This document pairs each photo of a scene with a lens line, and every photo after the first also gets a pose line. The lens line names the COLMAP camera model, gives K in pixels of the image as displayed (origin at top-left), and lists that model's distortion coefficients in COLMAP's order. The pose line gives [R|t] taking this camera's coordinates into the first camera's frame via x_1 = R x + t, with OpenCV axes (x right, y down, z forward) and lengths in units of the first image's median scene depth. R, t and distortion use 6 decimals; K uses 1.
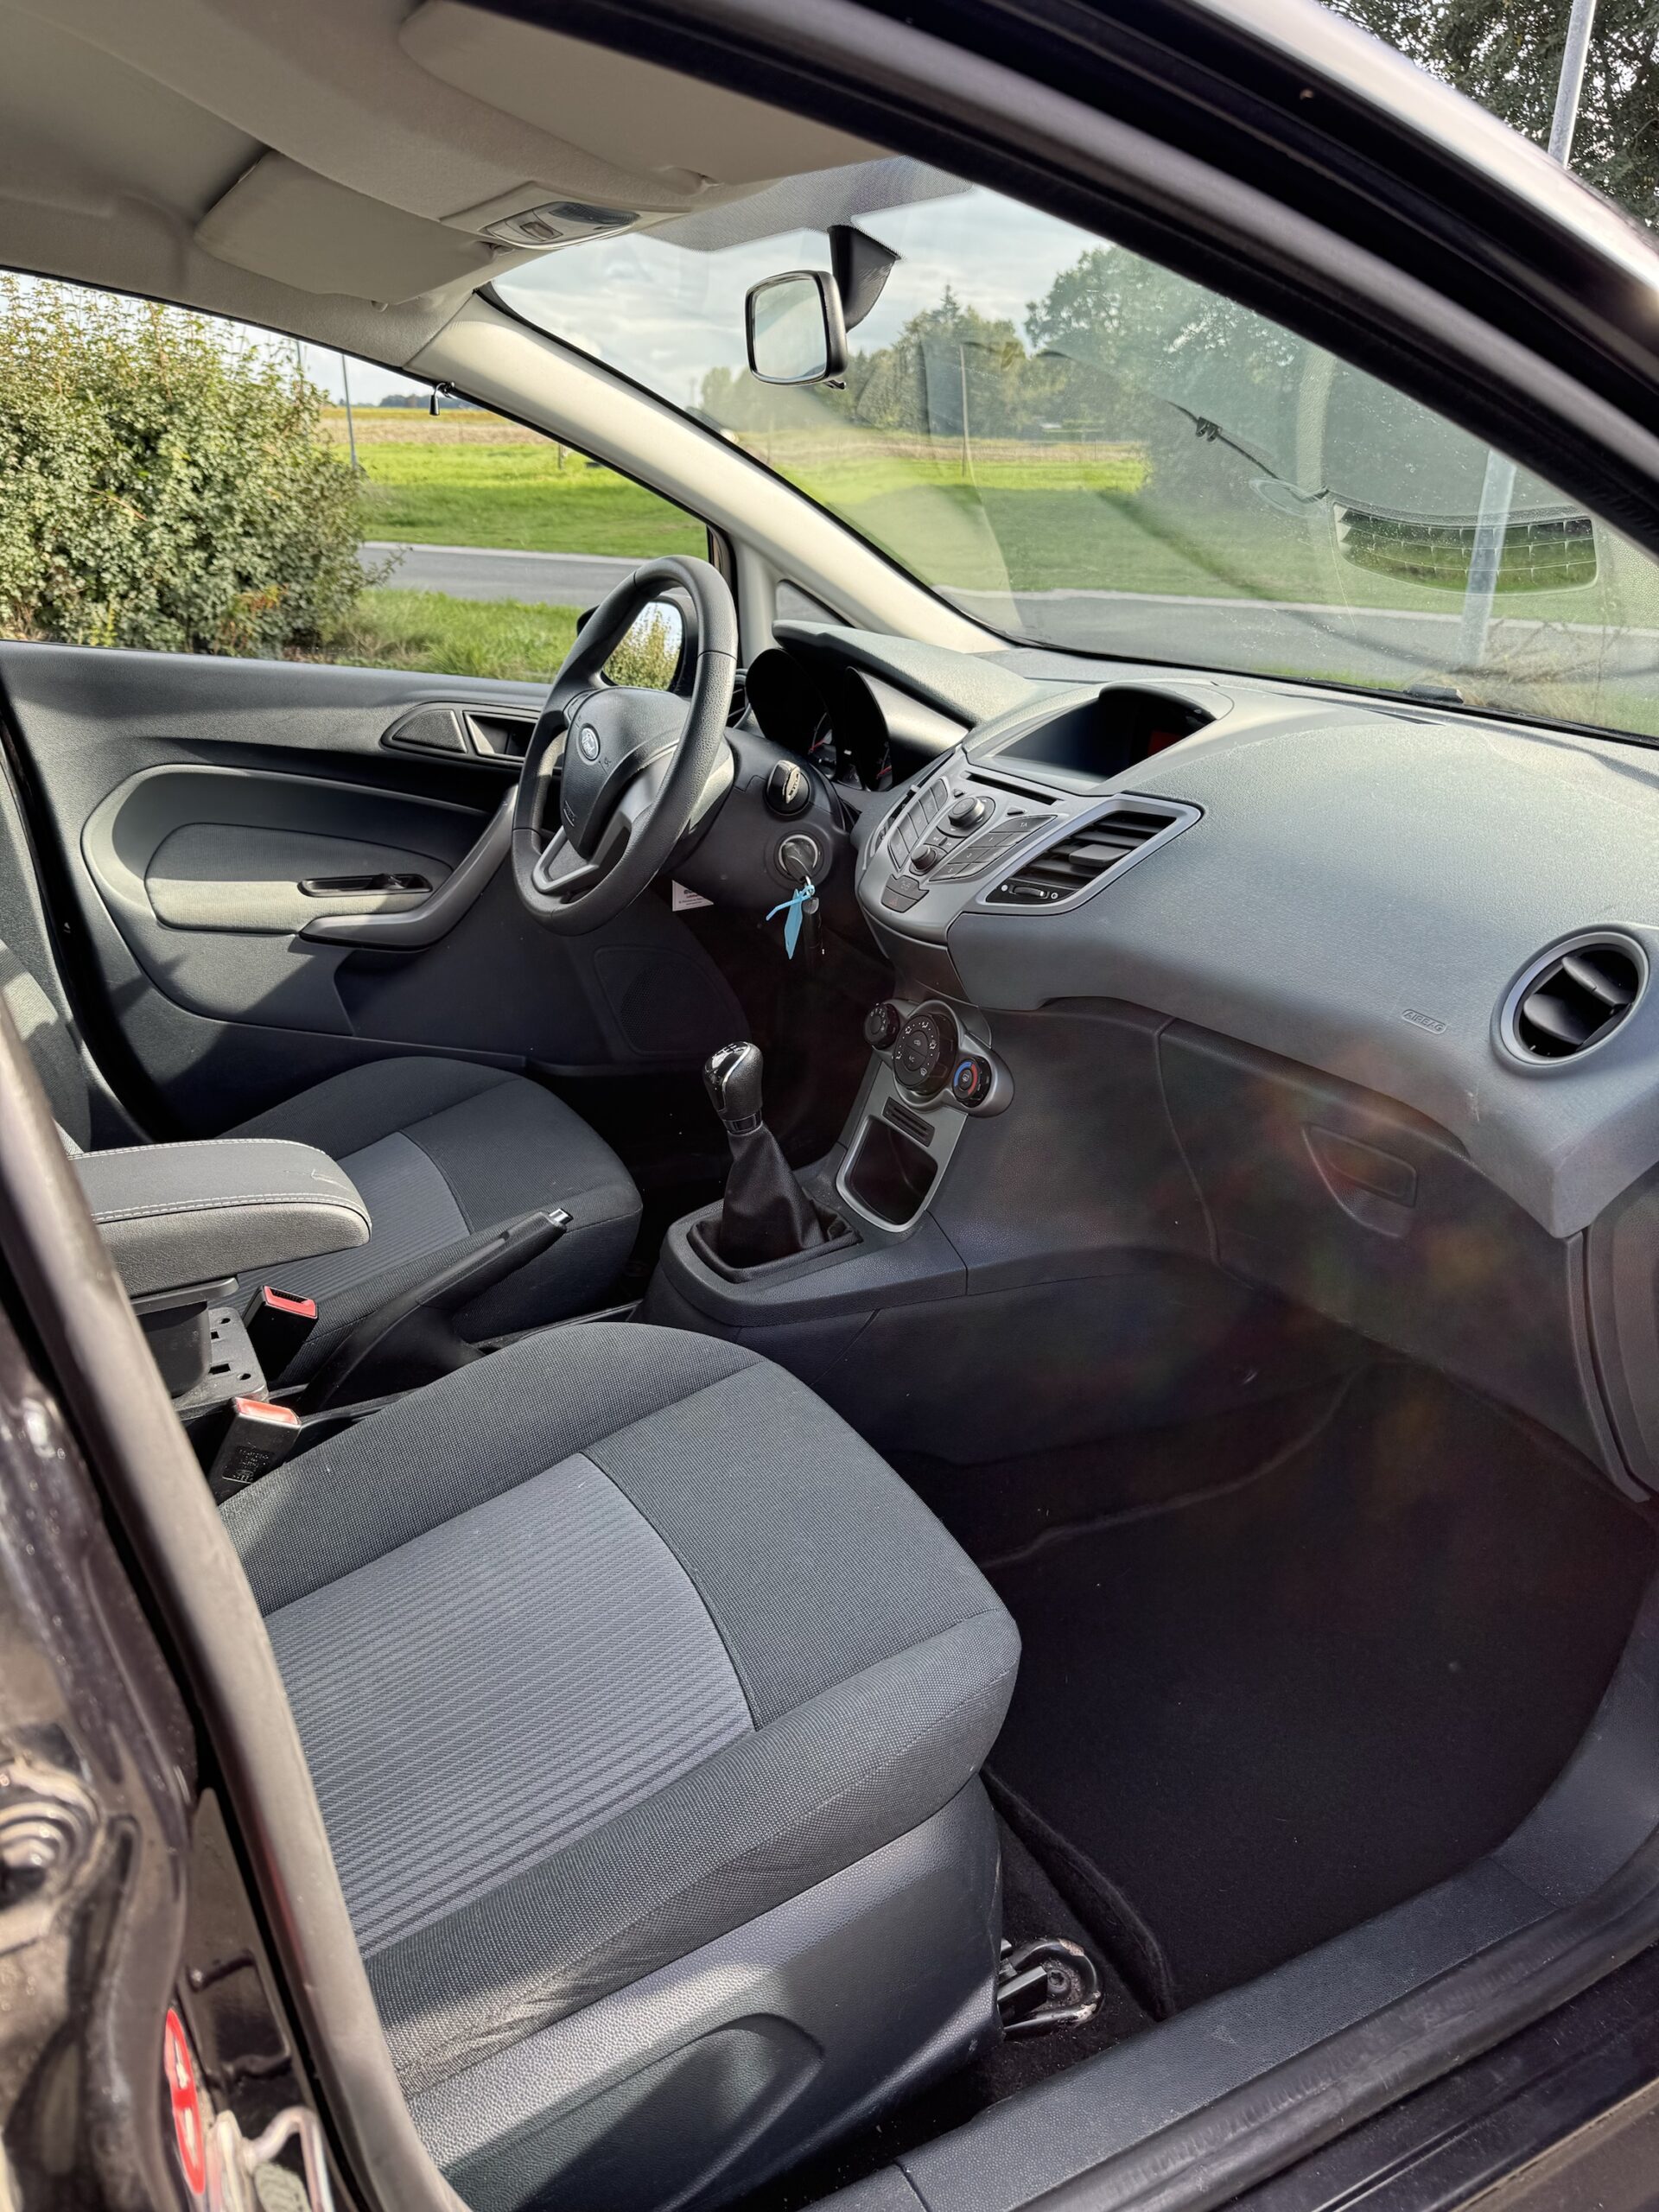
lens RADIAL K [[1553.8, 0, 841.7], [0, 1553.8, 1108.5], [0, 0, 1]] dist [0.000968, -0.014128]
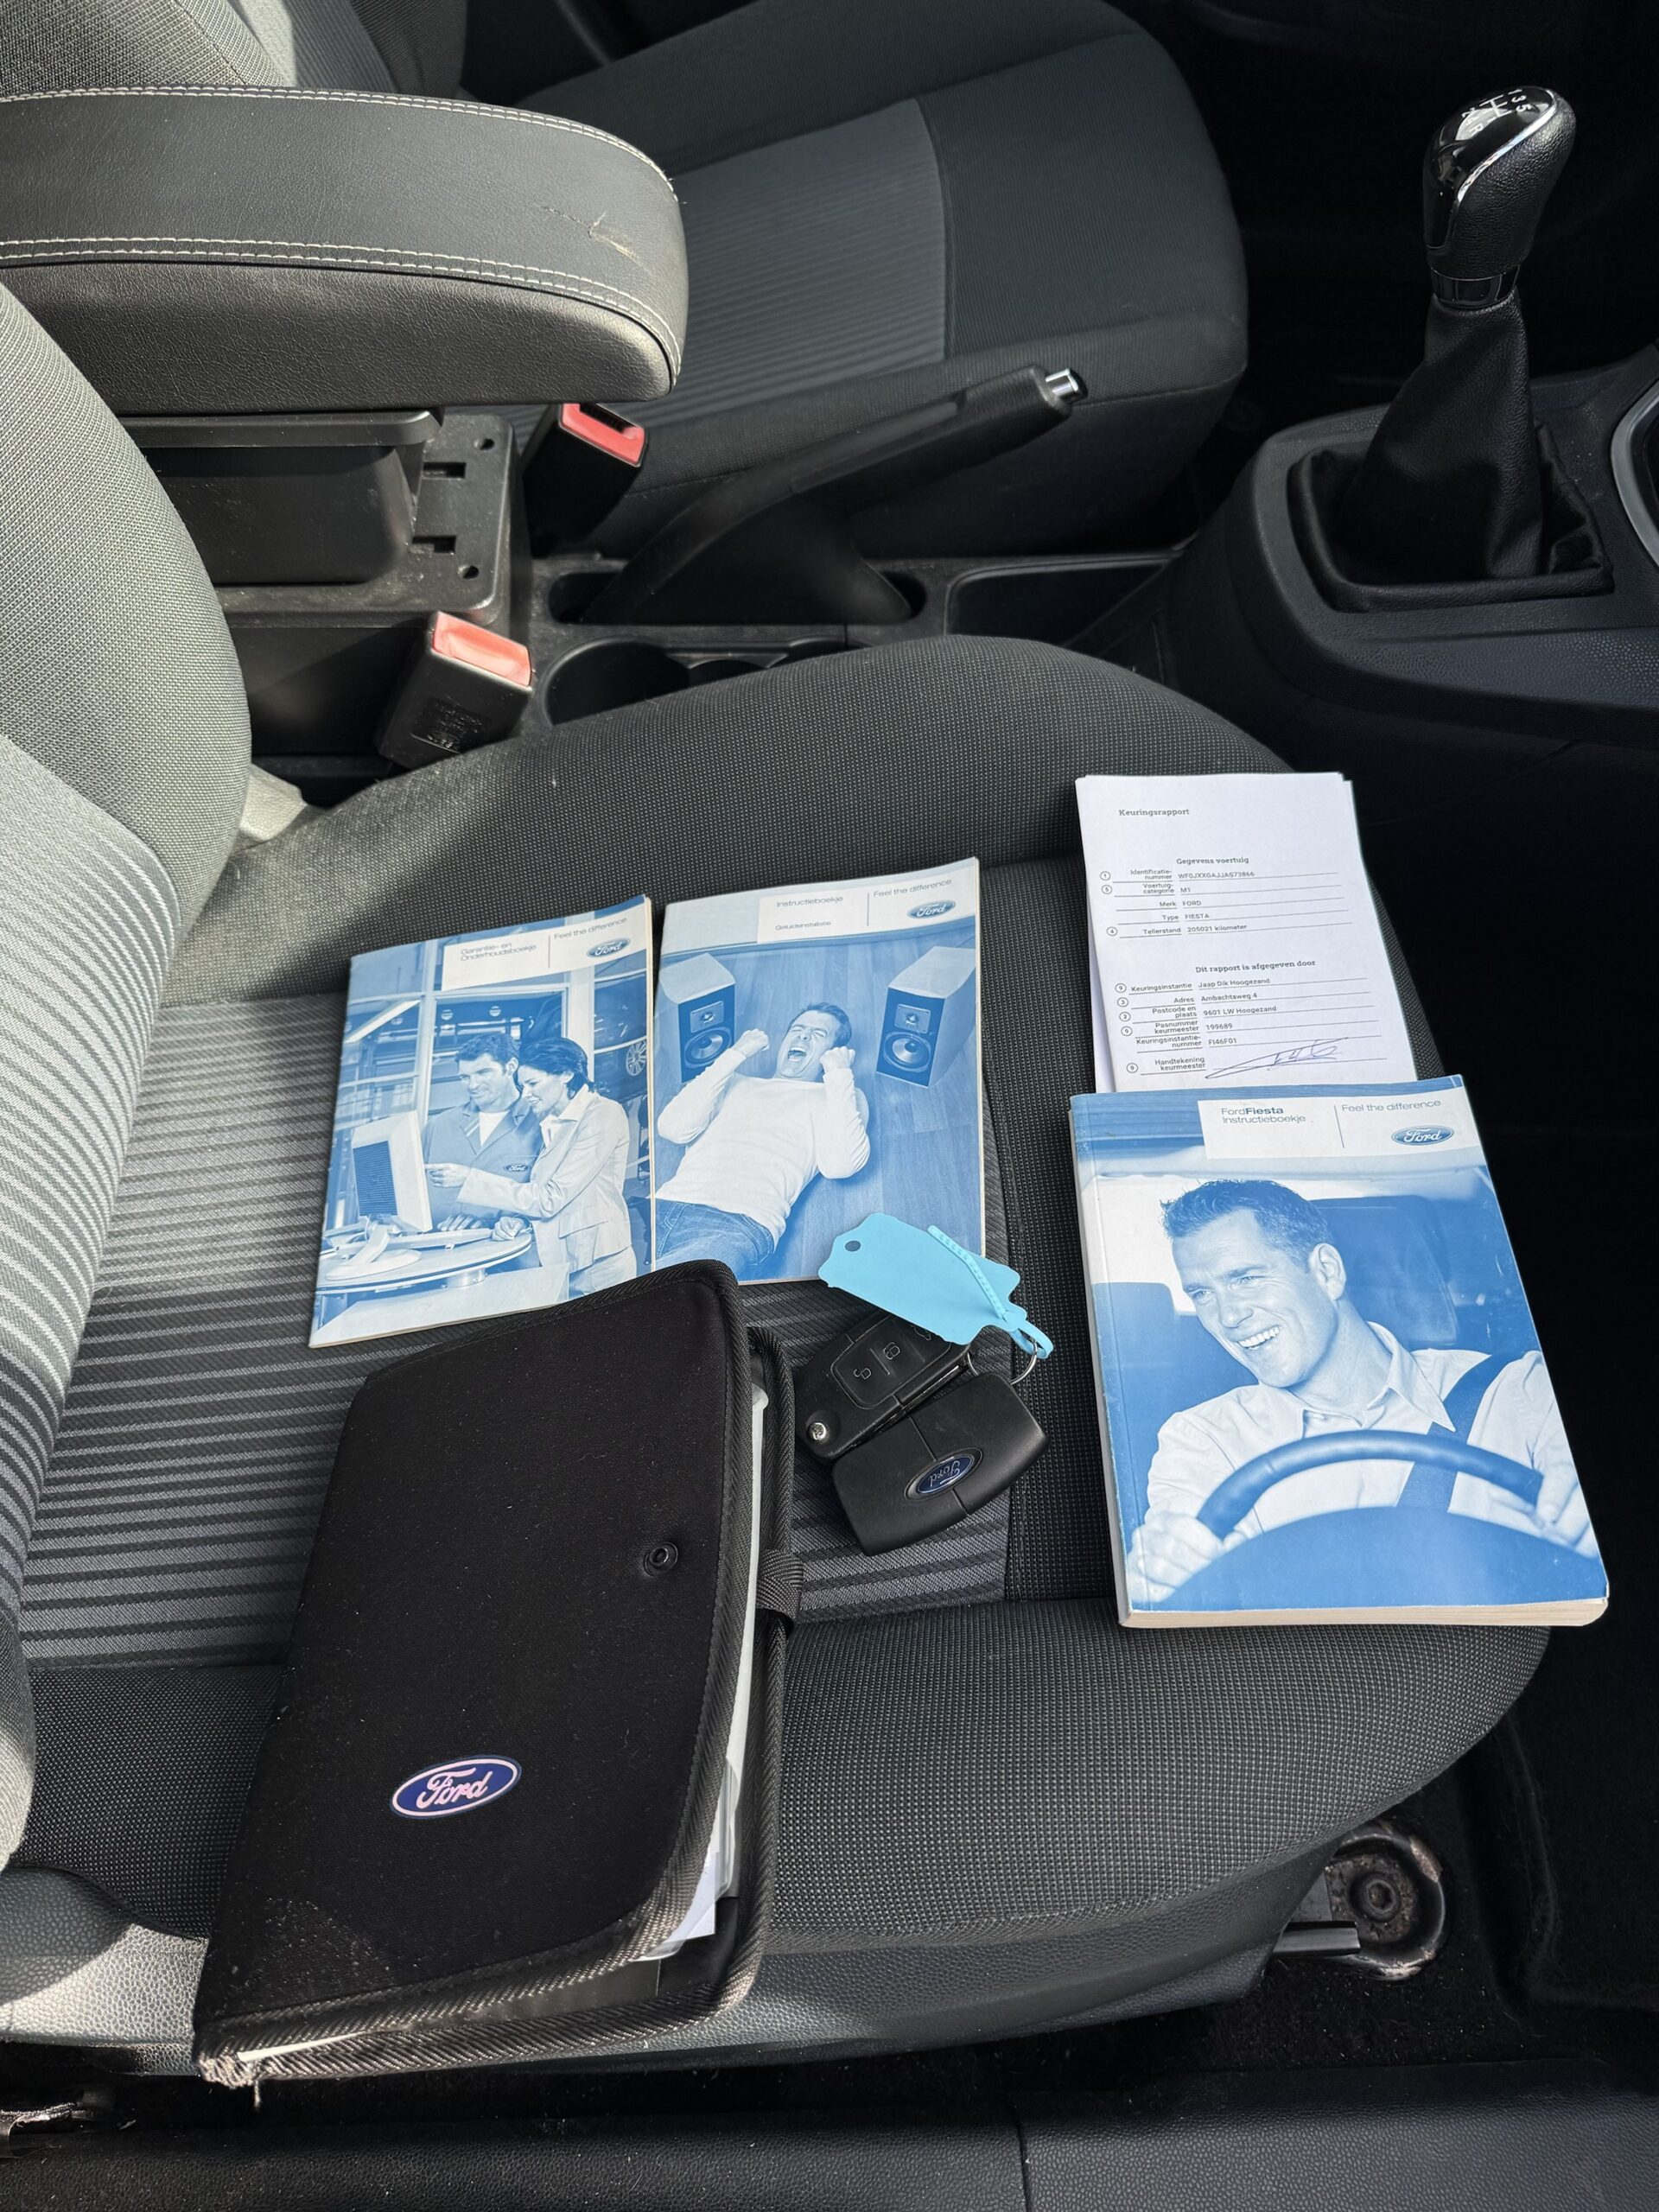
lens RADIAL K [[1553.8, 0, 838.8], [0, 1553.8, 1095.2], [0, 0, 1]] dist [0.000968, -0.014128]
pose [[0.893385, 0.377965, -0.242912, -0.028041], [-0.166820, 0.781054, 0.601769, -0.050098], [0.417174, -0.497089, 0.760834, 0.440509]]
